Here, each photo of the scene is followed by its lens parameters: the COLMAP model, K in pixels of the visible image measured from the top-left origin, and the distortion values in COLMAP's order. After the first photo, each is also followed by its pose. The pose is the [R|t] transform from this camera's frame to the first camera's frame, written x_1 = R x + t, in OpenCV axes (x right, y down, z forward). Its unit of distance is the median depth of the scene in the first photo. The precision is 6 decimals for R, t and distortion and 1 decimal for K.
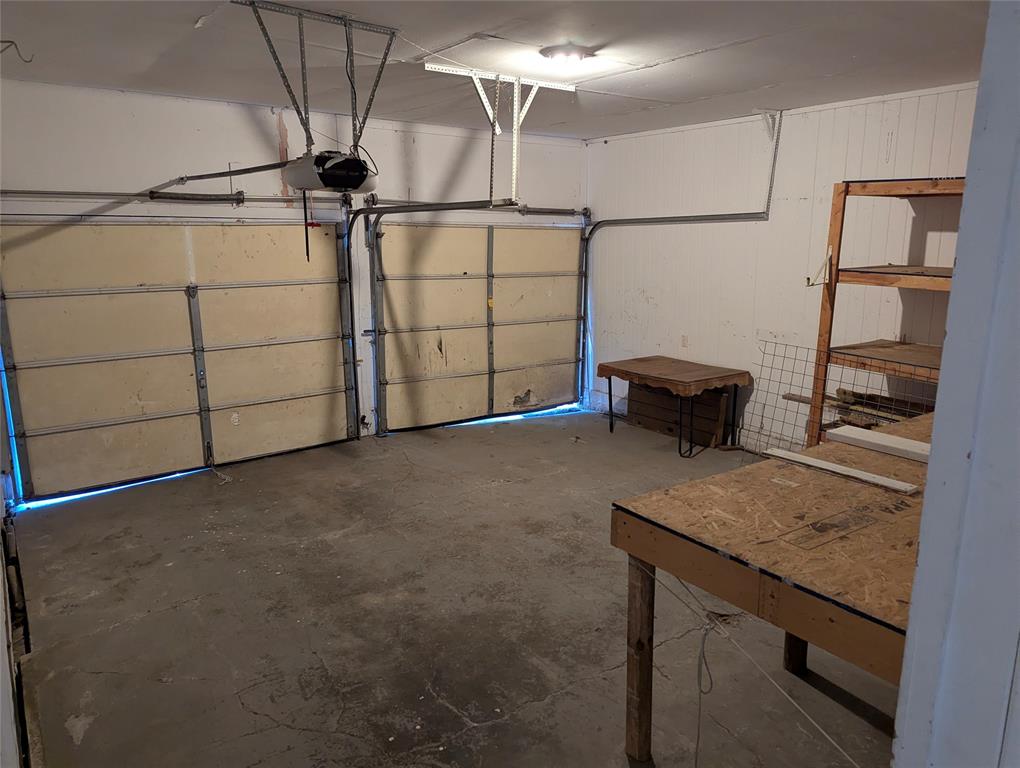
lens RADIAL K [[726.0, 0, 484.9], [0, 726.0, 376.7], [0, 0, 1]] dist [0.067225, -0.053153]
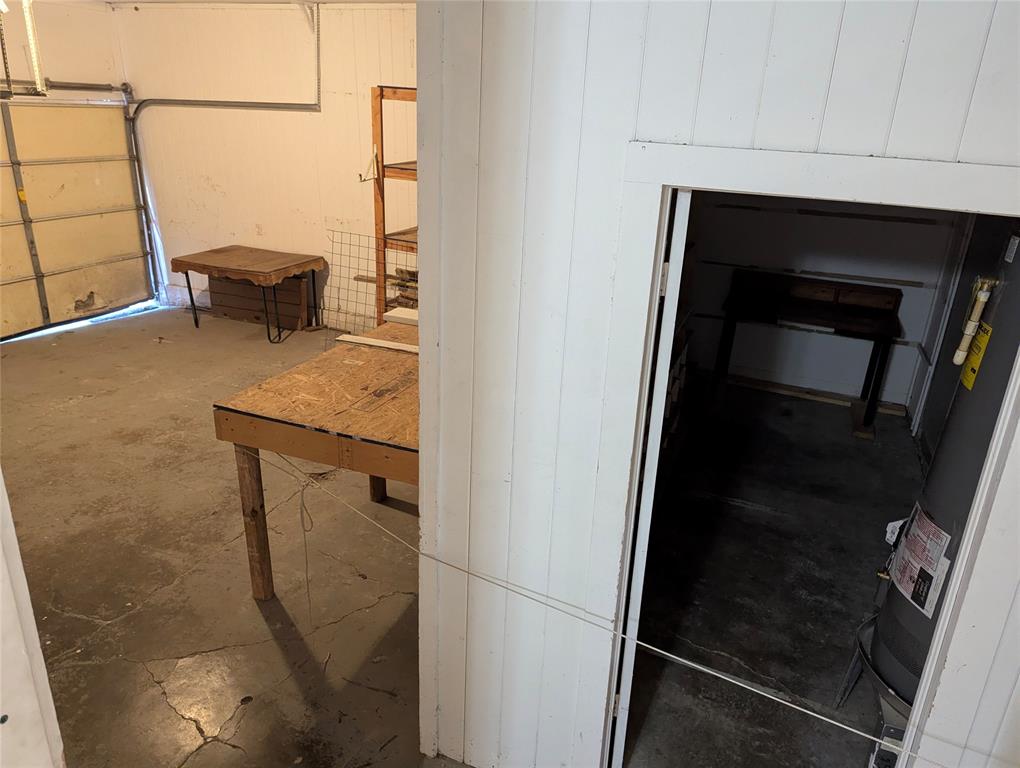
lens RADIAL K [[726.0, 0, 509.9], [0, 726.0, 385.1], [0, 0, 1]] dist [0.067225, -0.053153]
pose [[0.831360, -0.168936, 0.529435, -0.020872], [0.070472, 0.977033, 0.201099, -0.027037], [-0.551248, -0.129875, 0.824171, -0.100745]]
